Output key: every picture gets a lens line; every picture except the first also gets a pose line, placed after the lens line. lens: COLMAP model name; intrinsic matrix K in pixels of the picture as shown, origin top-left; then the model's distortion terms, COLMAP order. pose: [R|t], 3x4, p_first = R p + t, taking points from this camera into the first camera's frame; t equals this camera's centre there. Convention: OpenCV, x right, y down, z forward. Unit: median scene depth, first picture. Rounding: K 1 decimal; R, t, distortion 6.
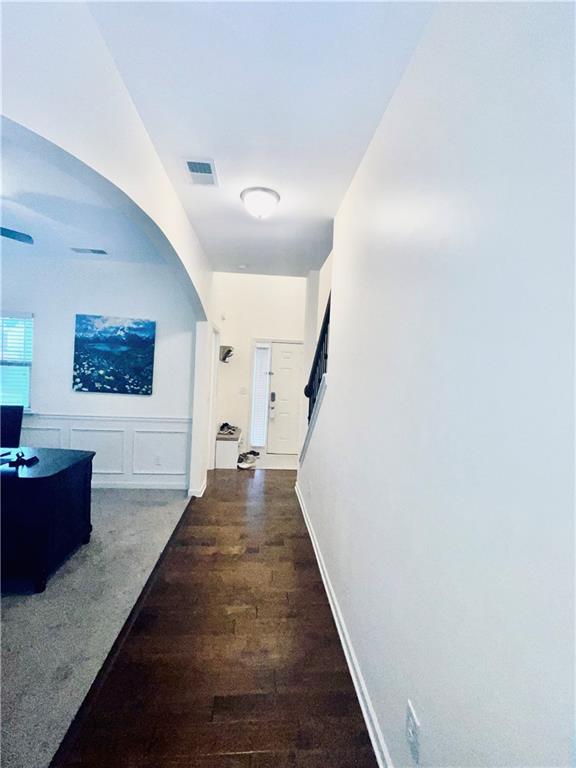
lens RADIAL K [[357.6, 0, 288.0], [0, 357.6, 384.0], [0, 0, 1]] dist [0.000204, -0.000134]
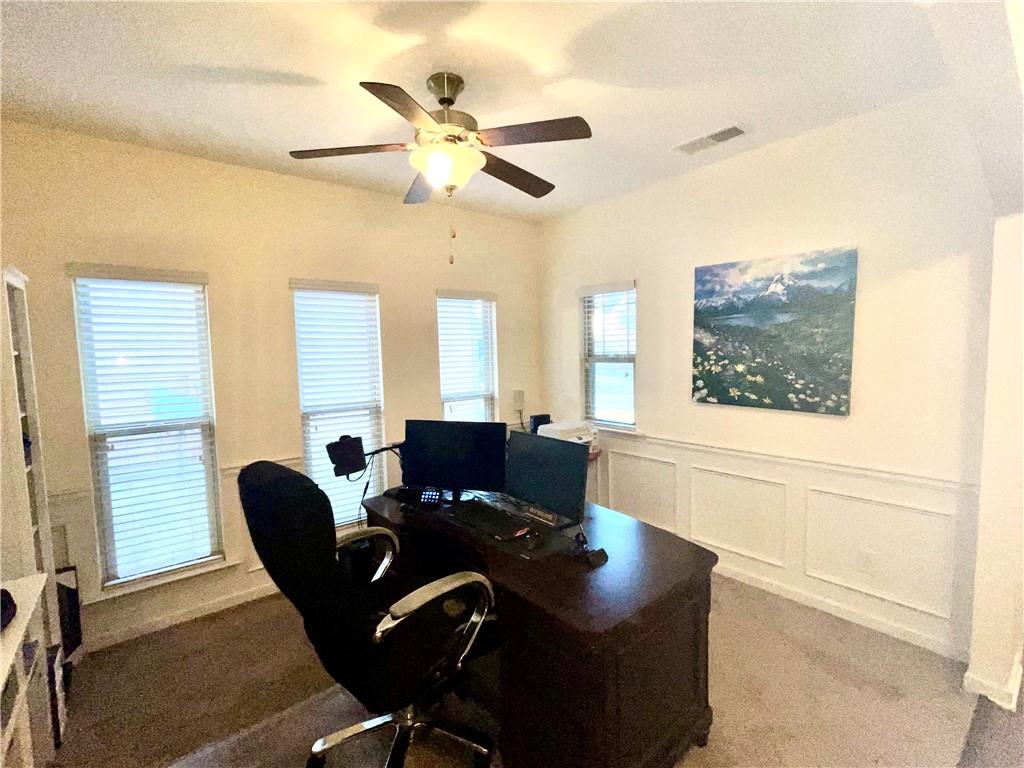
lens RADIAL K [[476.8, 0, 512.0], [0, 476.8, 384.0], [0, 0, 1]] dist [0.000204, -0.000134]
pose [[0.573211, 0.000581, -0.819408, -0.136184], [0.027041, 0.999442, 0.019625, -0.032659], [0.818962, -0.033407, 0.572875, 0.317734]]
